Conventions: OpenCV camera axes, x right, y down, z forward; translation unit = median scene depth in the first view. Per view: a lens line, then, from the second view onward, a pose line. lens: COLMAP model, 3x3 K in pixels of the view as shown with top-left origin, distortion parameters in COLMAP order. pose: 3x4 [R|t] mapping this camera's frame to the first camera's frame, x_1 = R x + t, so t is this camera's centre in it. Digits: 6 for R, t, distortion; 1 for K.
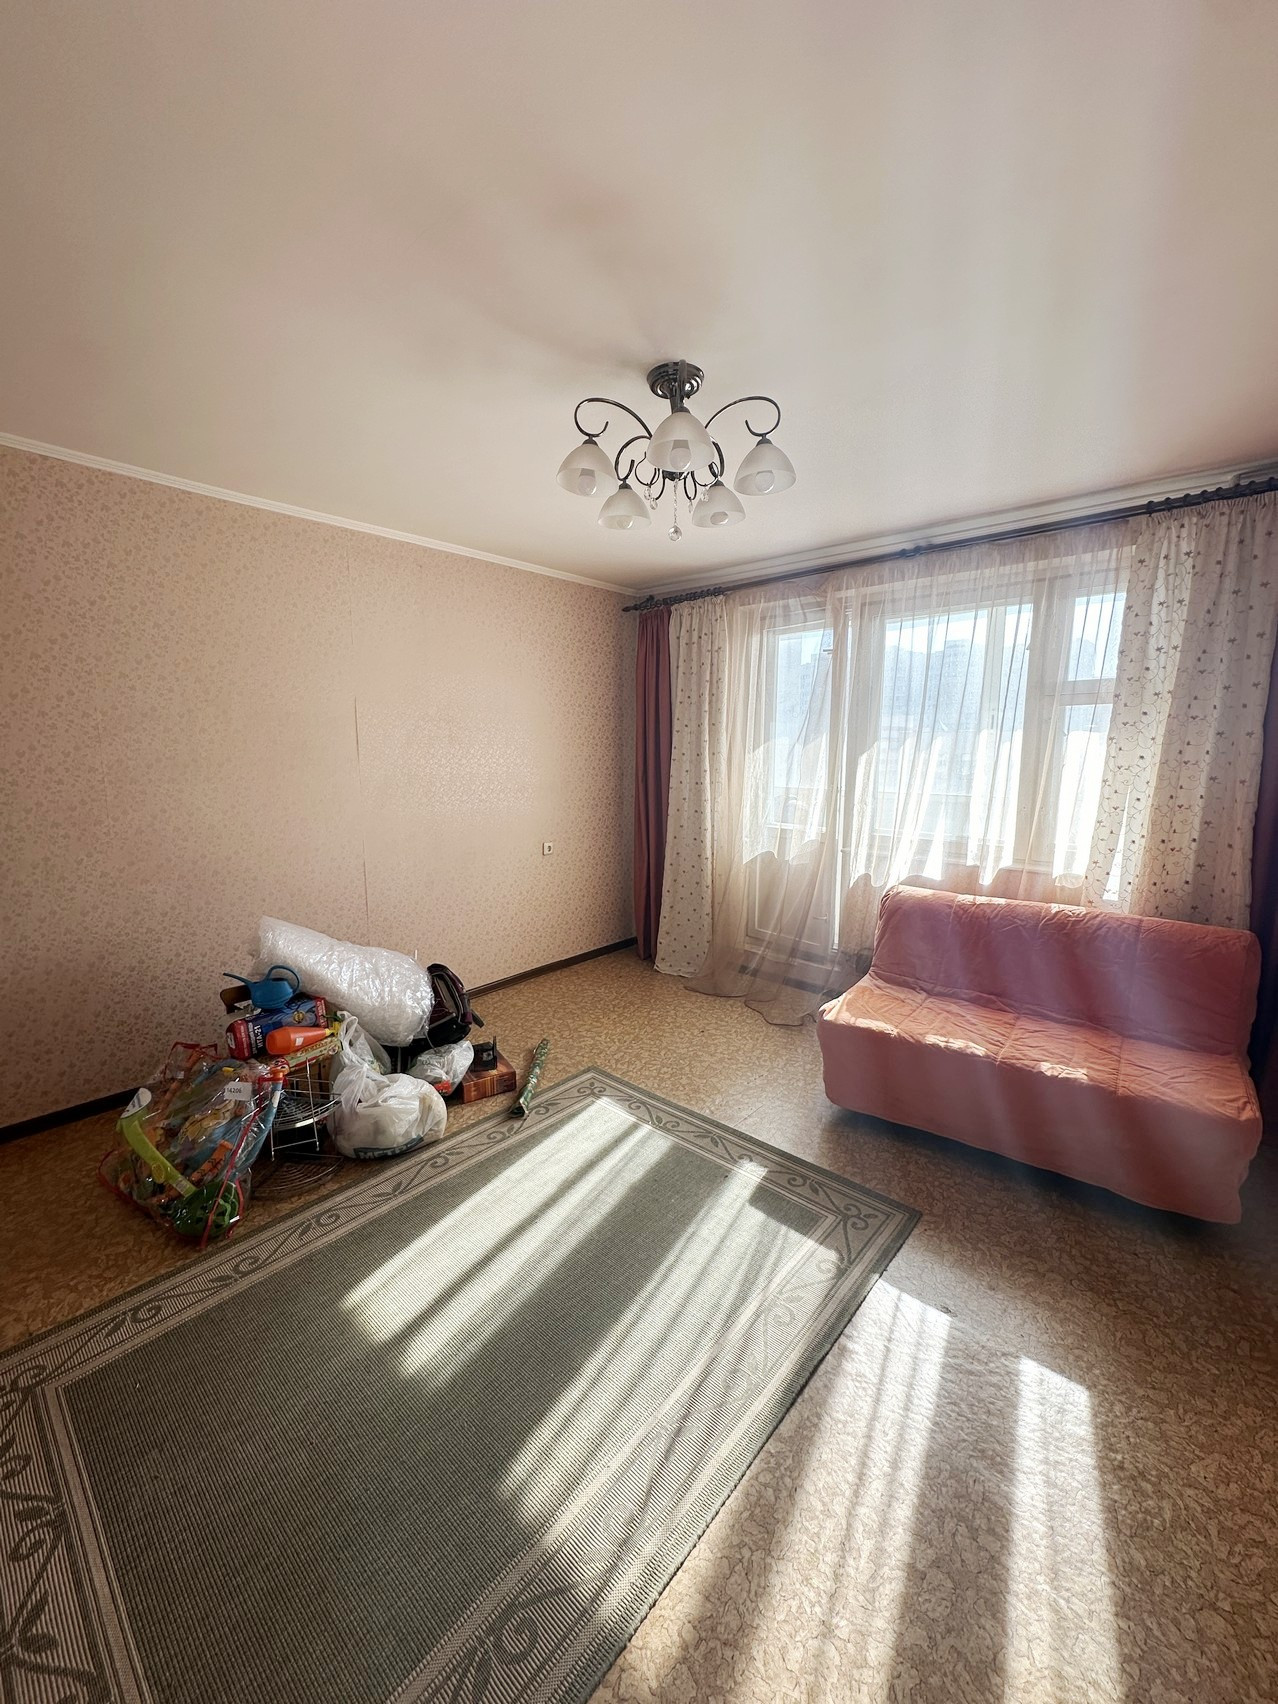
lens RADIAL K [[678.8, 0, 640.9], [0, 678.8, 850.0], [0, 0, 1]] dist [-0.002743, 0.000671]
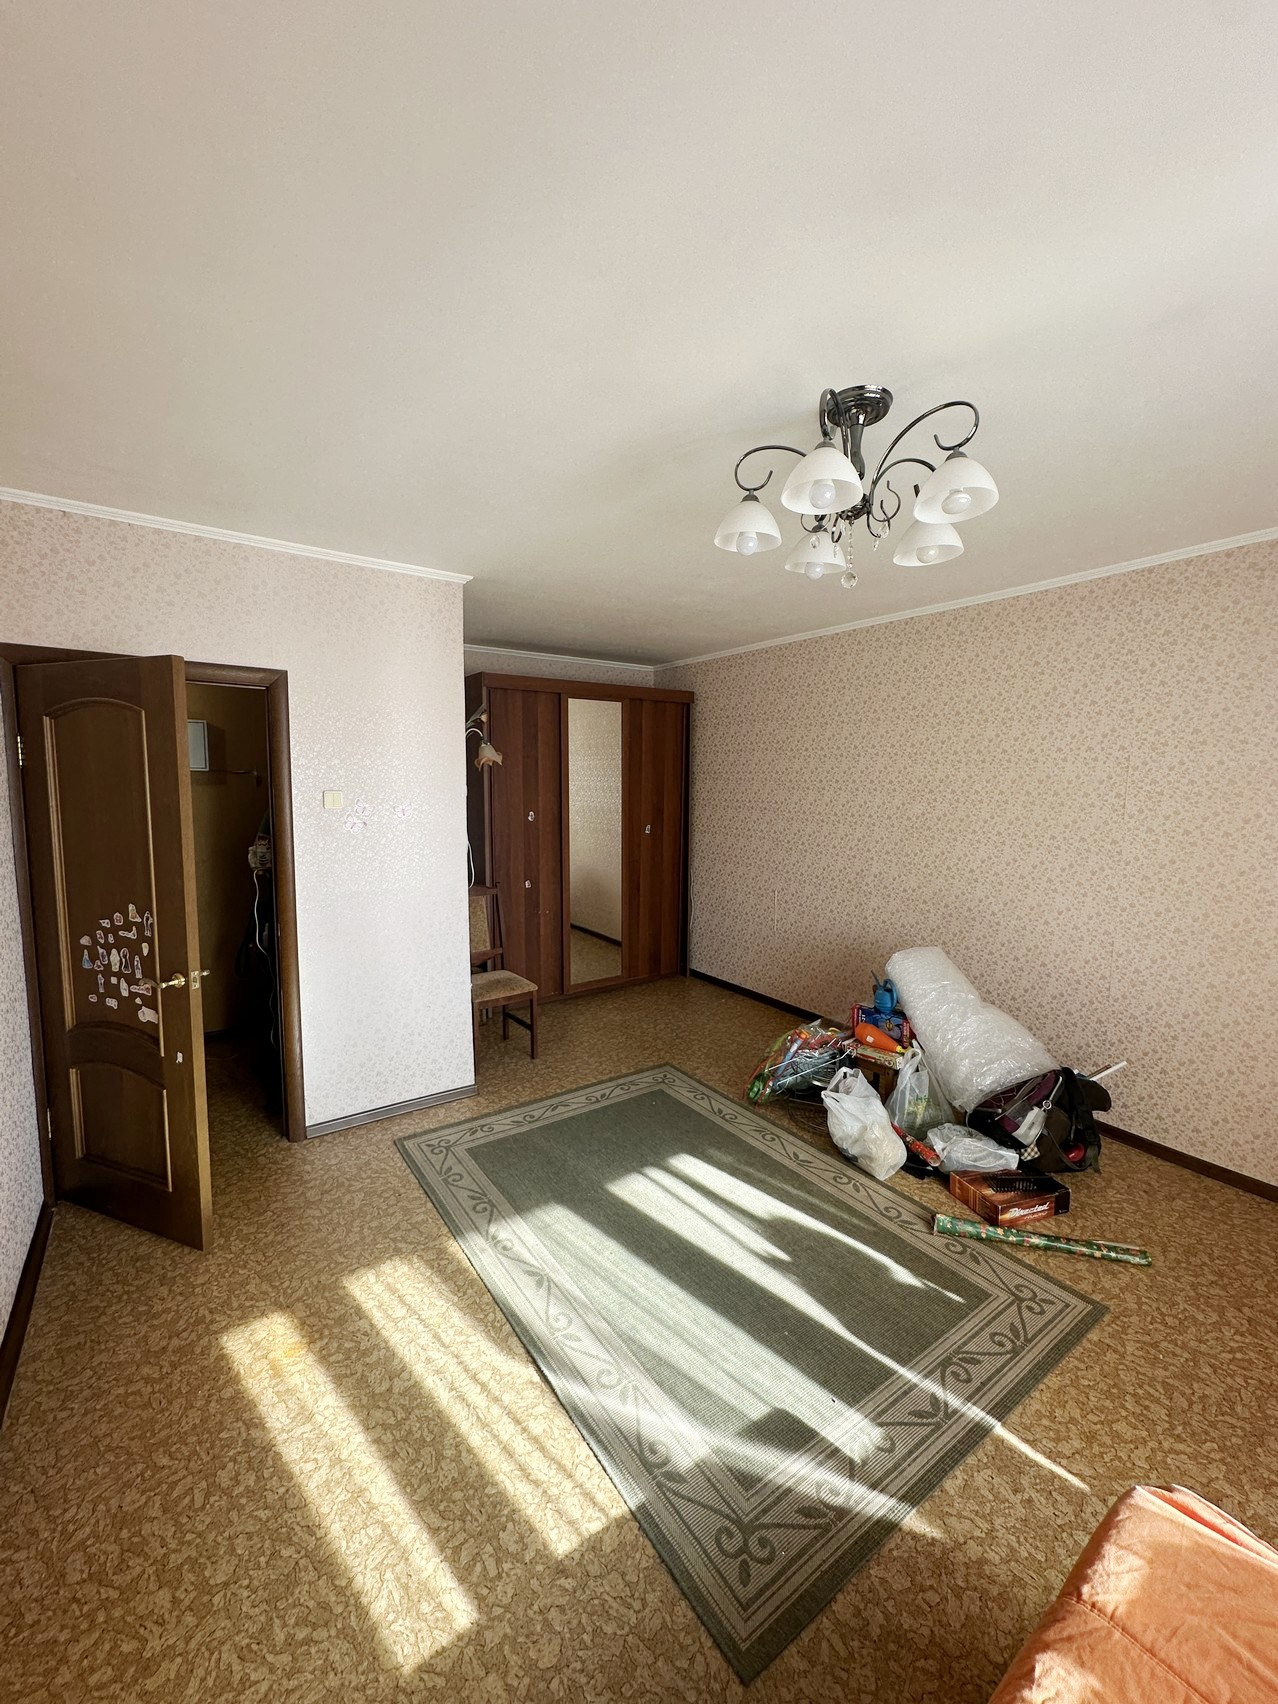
lens RADIAL K [[678.8, 0, 639.7], [0, 678.8, 847.6], [0, 0, 1]] dist [-0.002743, 0.000671]
pose [[-0.227085, 0.089411, -0.969762, 0.663839], [-0.160667, 0.978692, 0.127857, -0.134835], [0.960530, 0.184843, -0.207881, 0.661707]]
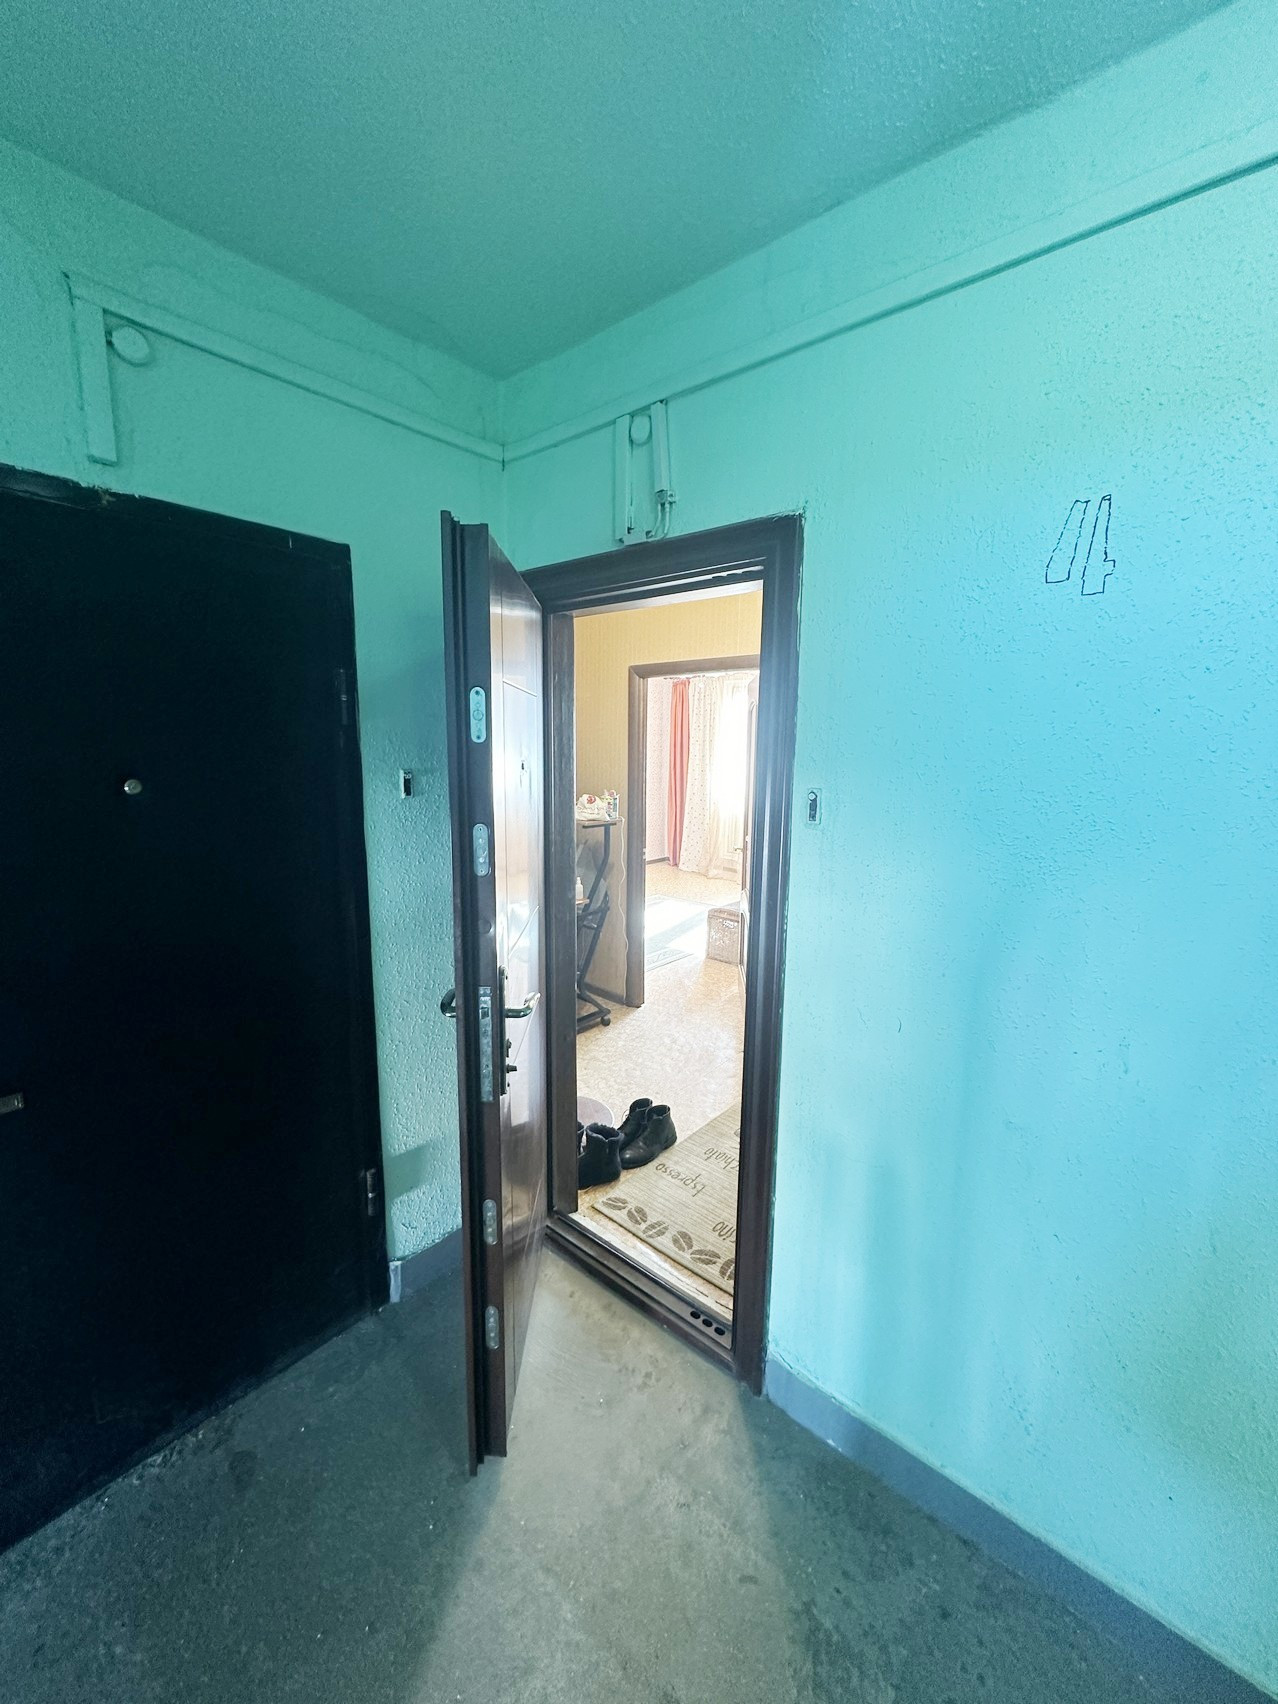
lens RADIAL K [[678.8, 0, 643.4], [0, 678.8, 852.8], [0, 0, 1]] dist [-0.002743, 0.000671]
pose [[0.999815, 0.006204, 0.018188, -0.173053], [-0.006293, 0.999968, 0.004883, 0.183960], [-0.018157, -0.004997, 0.999823, -1.349975]]
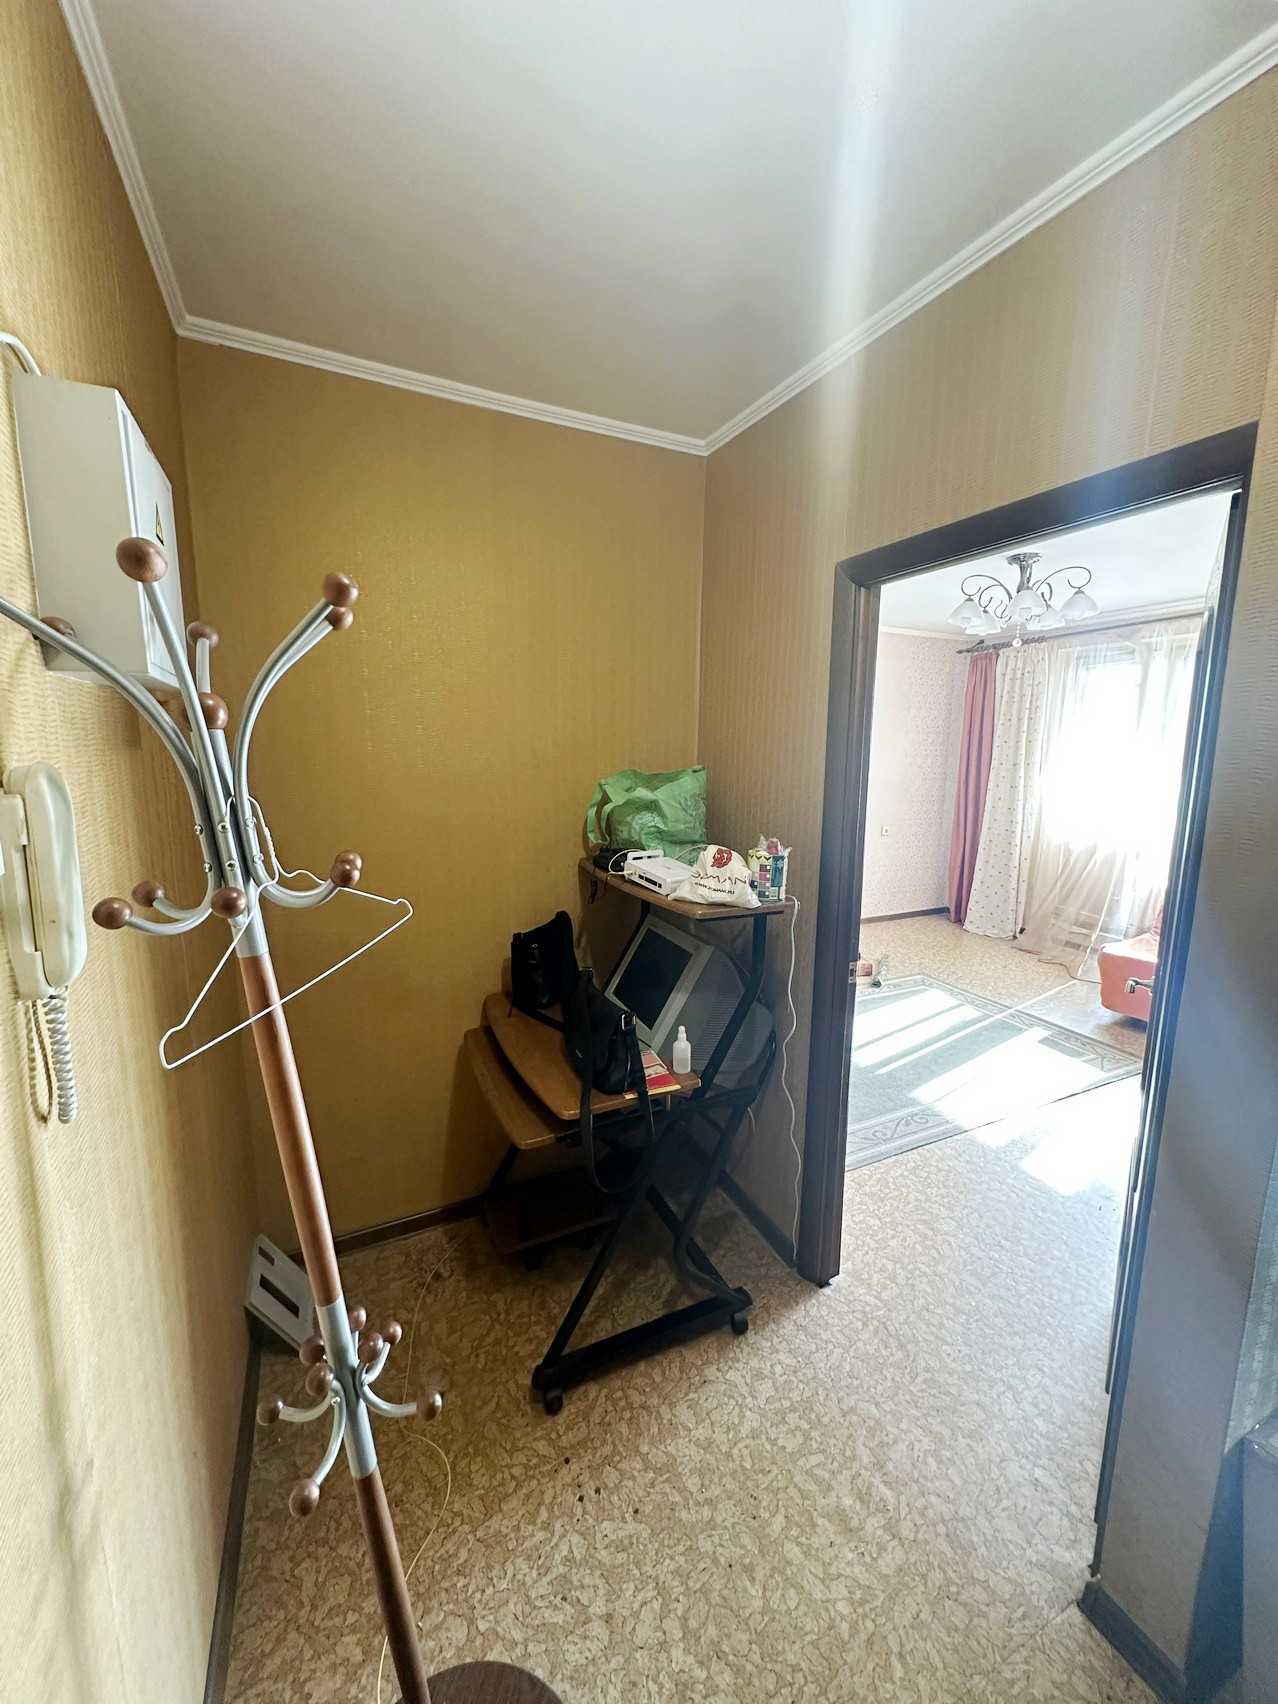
lens RADIAL K [[678.8, 0, 652.0], [0, 678.8, 855.0], [0, 0, 1]] dist [-0.002743, 0.000671]
pose [[0.926305, 0.067247, -0.370724, -0.092064], [-0.067438, 0.997646, 0.012465, 0.087782], [0.370689, 0.013454, 0.928659, -0.646130]]
